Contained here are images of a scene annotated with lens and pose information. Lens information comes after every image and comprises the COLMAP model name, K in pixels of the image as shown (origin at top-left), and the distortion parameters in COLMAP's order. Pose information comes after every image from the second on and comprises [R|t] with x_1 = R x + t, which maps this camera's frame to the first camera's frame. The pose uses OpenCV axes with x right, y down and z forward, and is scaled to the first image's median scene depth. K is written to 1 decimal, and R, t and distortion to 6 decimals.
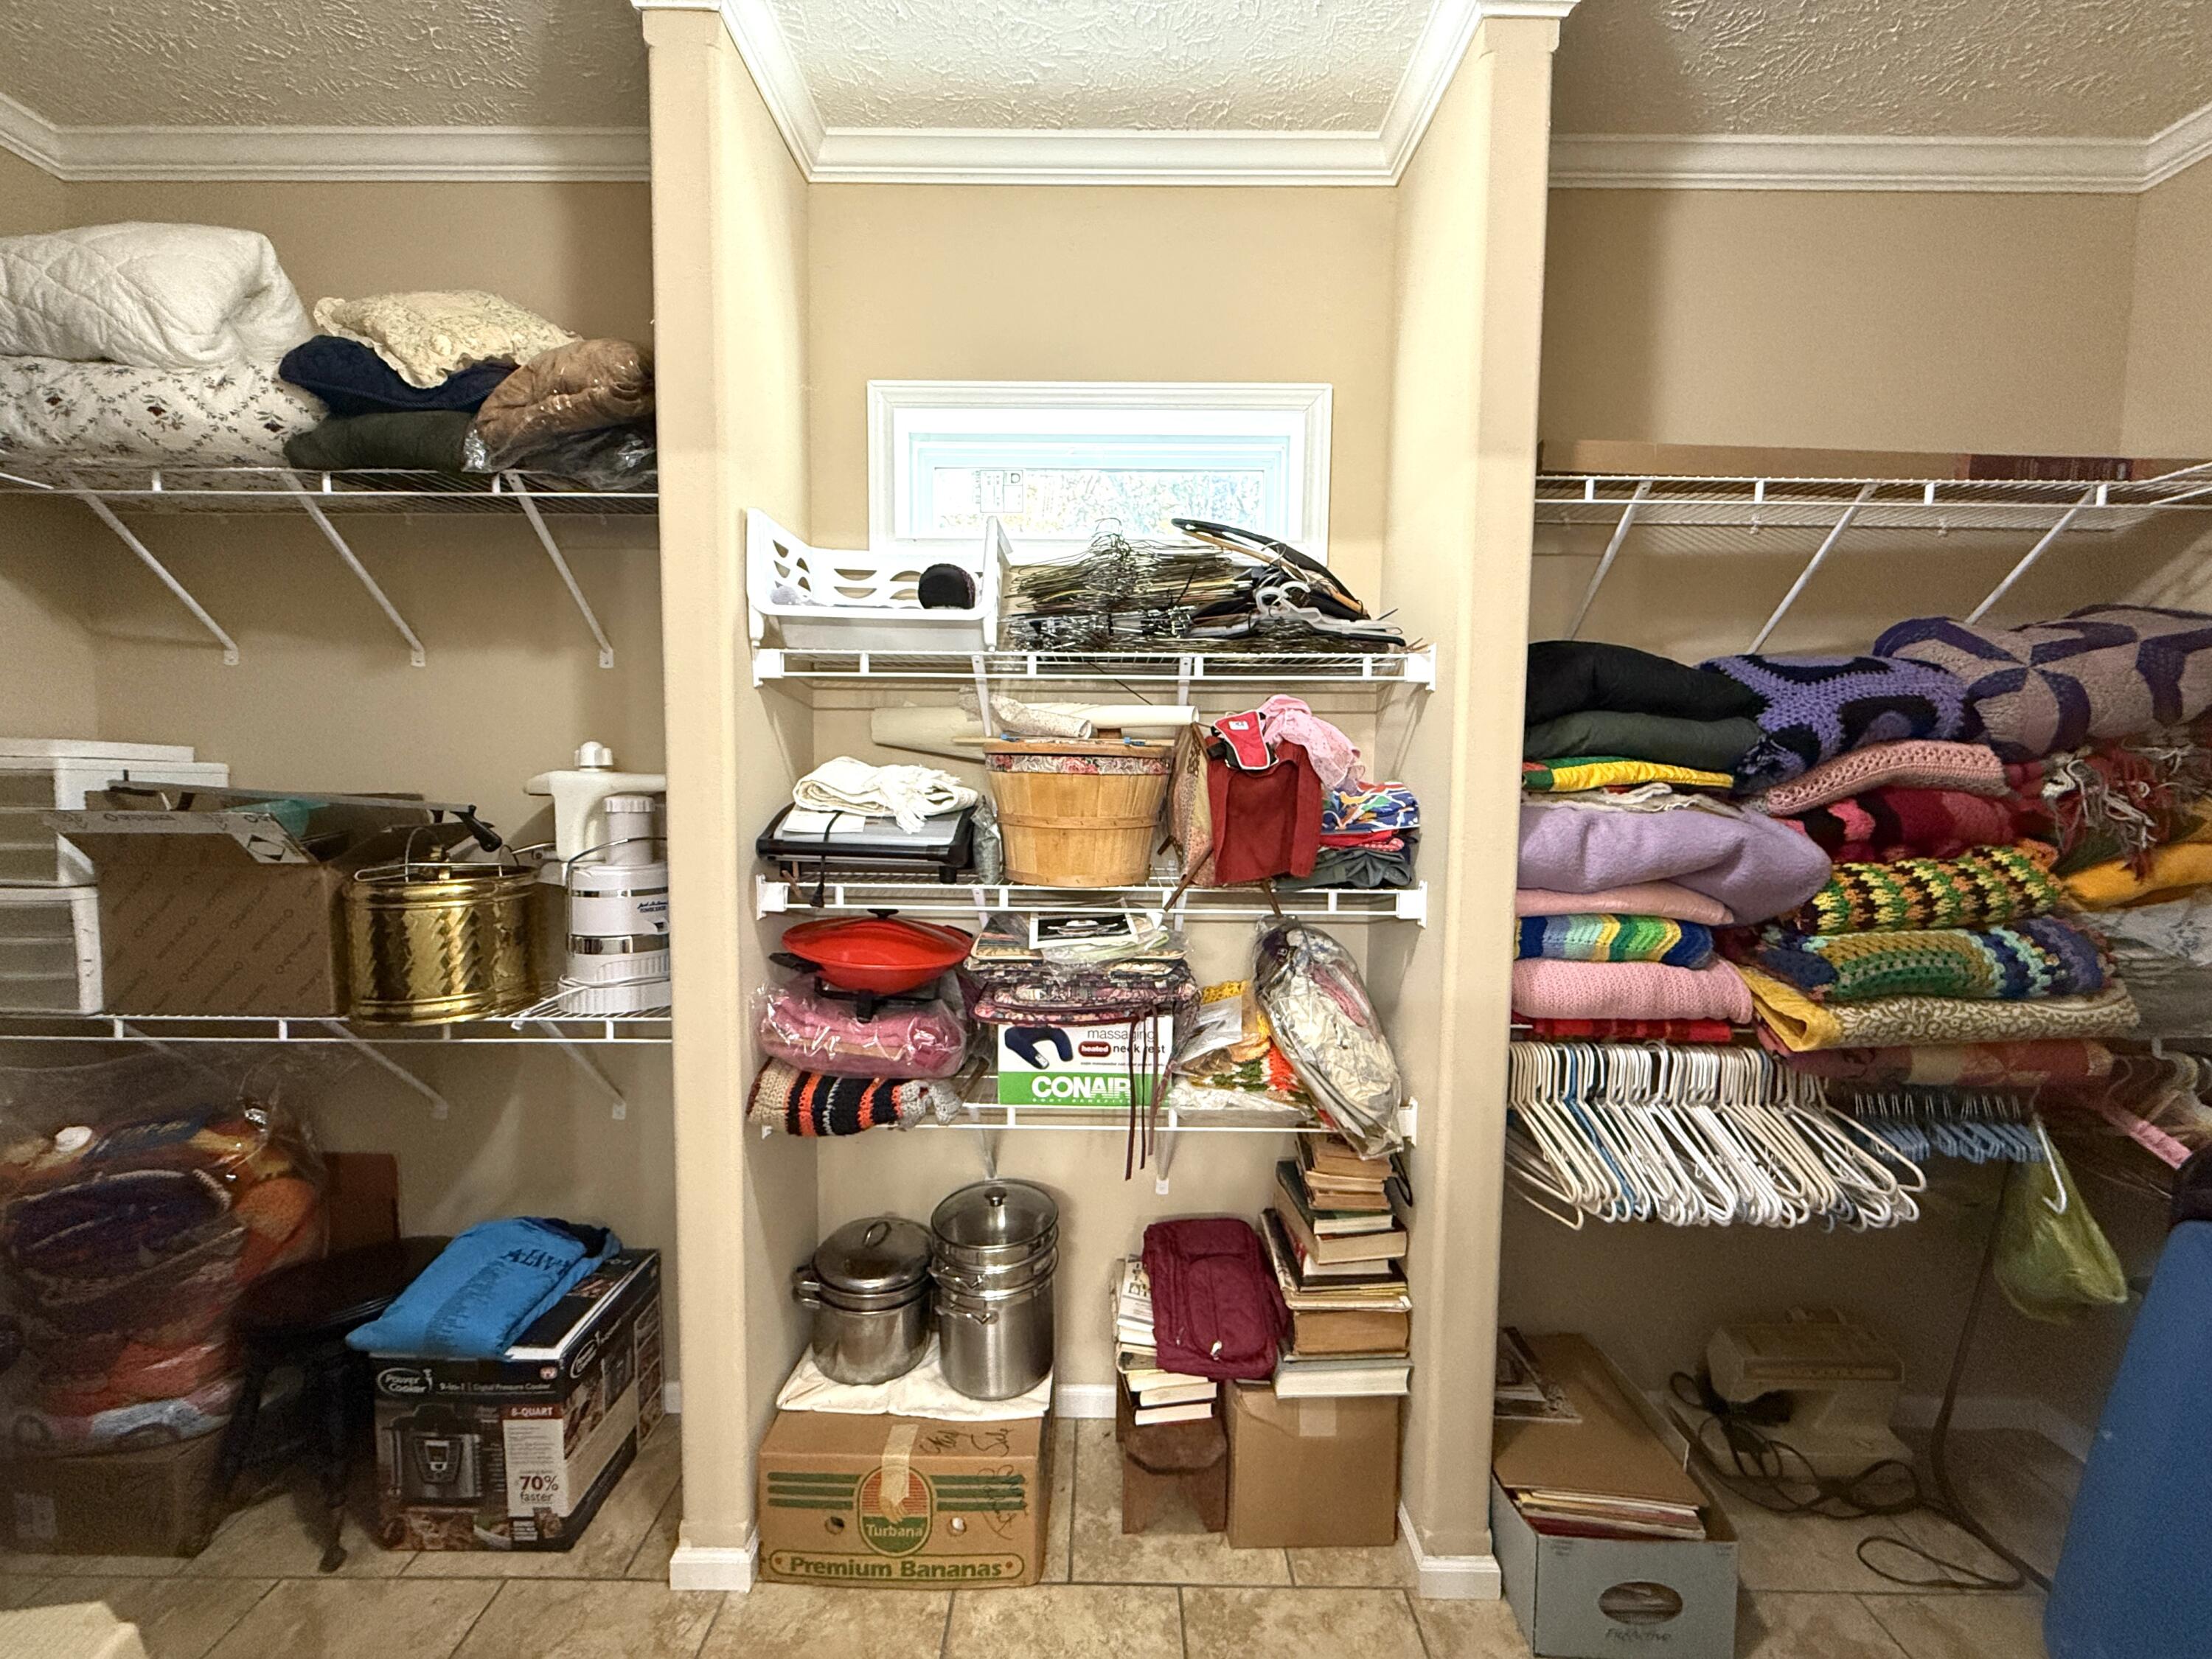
lens RADIAL K [[879.7, 0, 1100.8], [0, 879.7, 831.1], [0, 0, 1]] dist [-0.000176, -0.000031]
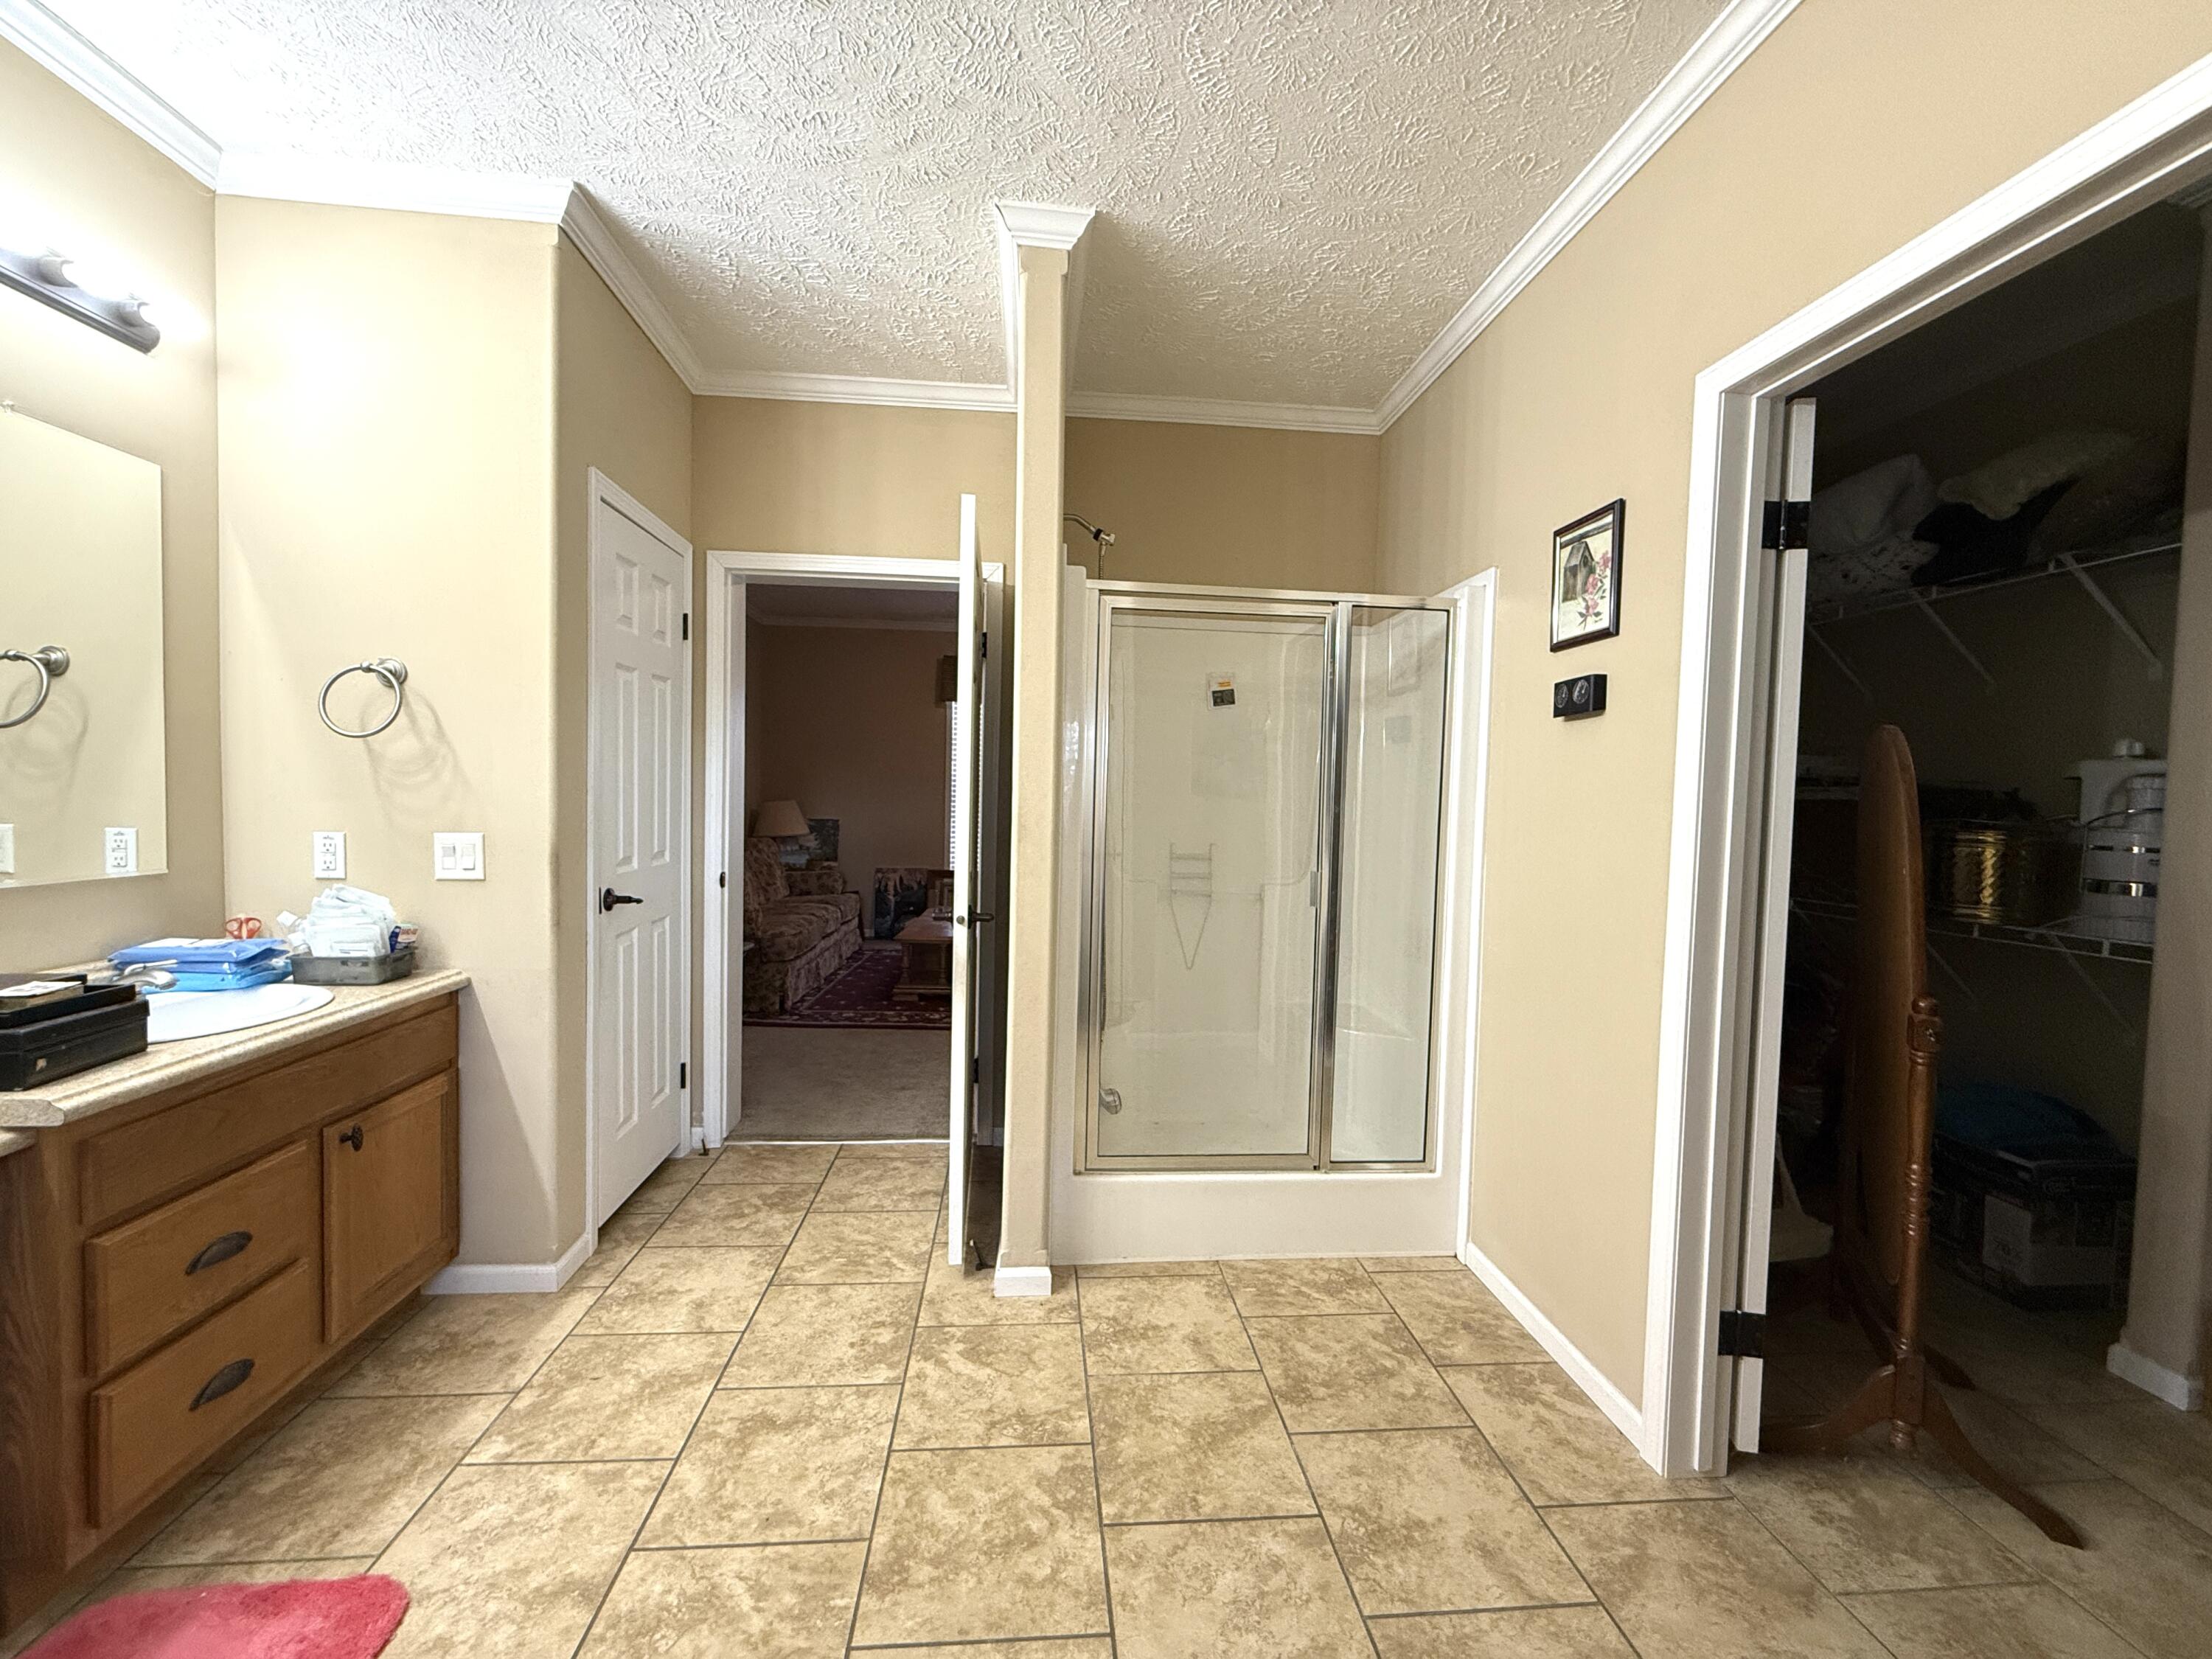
lens RADIAL K [[879.7, 0, 1100.8], [0, 879.7, 831.1], [0, 0, 1]] dist [-0.000176, -0.000031]
pose [[0.081670, 0.032007, -0.996145, 0.656120], [-0.089558, 0.995677, 0.024650, 0.153605], [0.992628, 0.087199, 0.084184, -0.660158]]
